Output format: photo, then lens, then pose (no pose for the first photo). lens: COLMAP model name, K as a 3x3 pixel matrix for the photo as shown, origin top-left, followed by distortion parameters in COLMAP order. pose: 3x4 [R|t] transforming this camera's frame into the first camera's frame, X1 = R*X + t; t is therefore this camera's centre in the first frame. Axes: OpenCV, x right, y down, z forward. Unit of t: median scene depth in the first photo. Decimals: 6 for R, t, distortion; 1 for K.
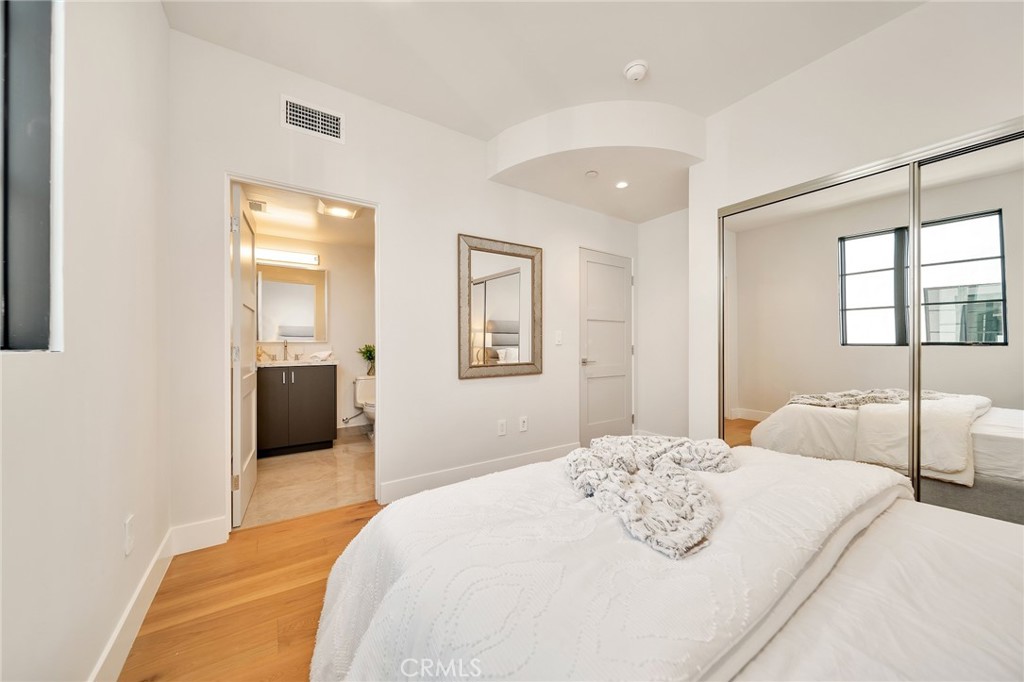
lens RADIAL K [[364.5, 0, 512.0], [0, 364.5, 341.0], [0, 0, 1]] dist [-0.000045, -0.000016]
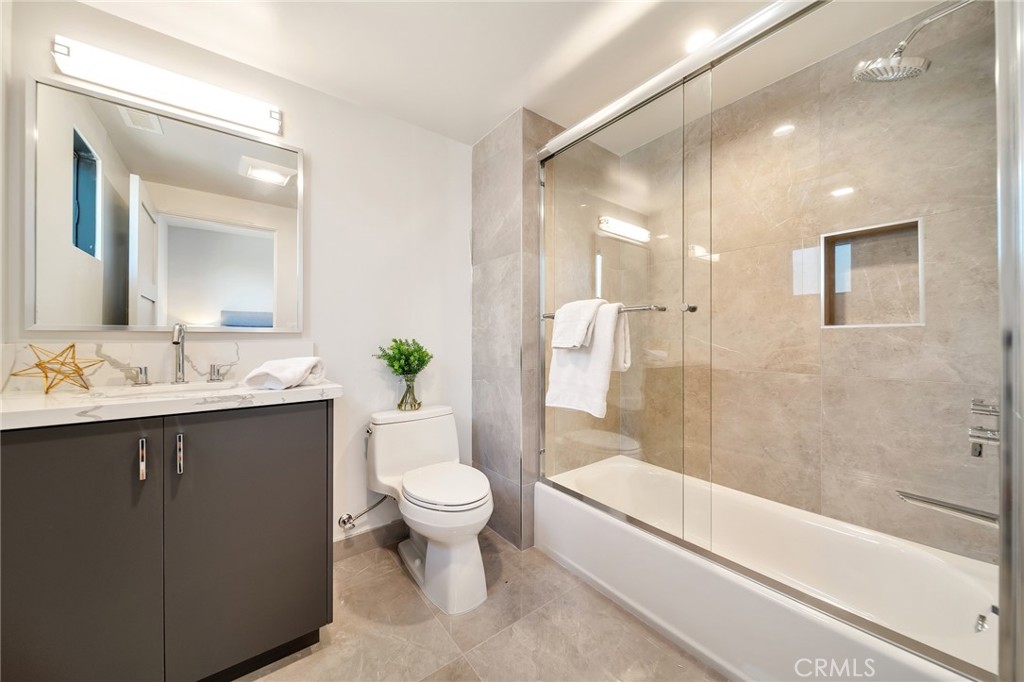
lens RADIAL K [[364.5, 0, 512.0], [0, 364.5, 341.0], [0, 0, 1]] dist [-0.000045, -0.000016]
pose [[0.997412, 0.003348, 0.071815, -0.307041], [-0.004460, 0.999872, 0.015341, 0.005657], [-0.071754, -0.015622, 0.997300, 0.588416]]
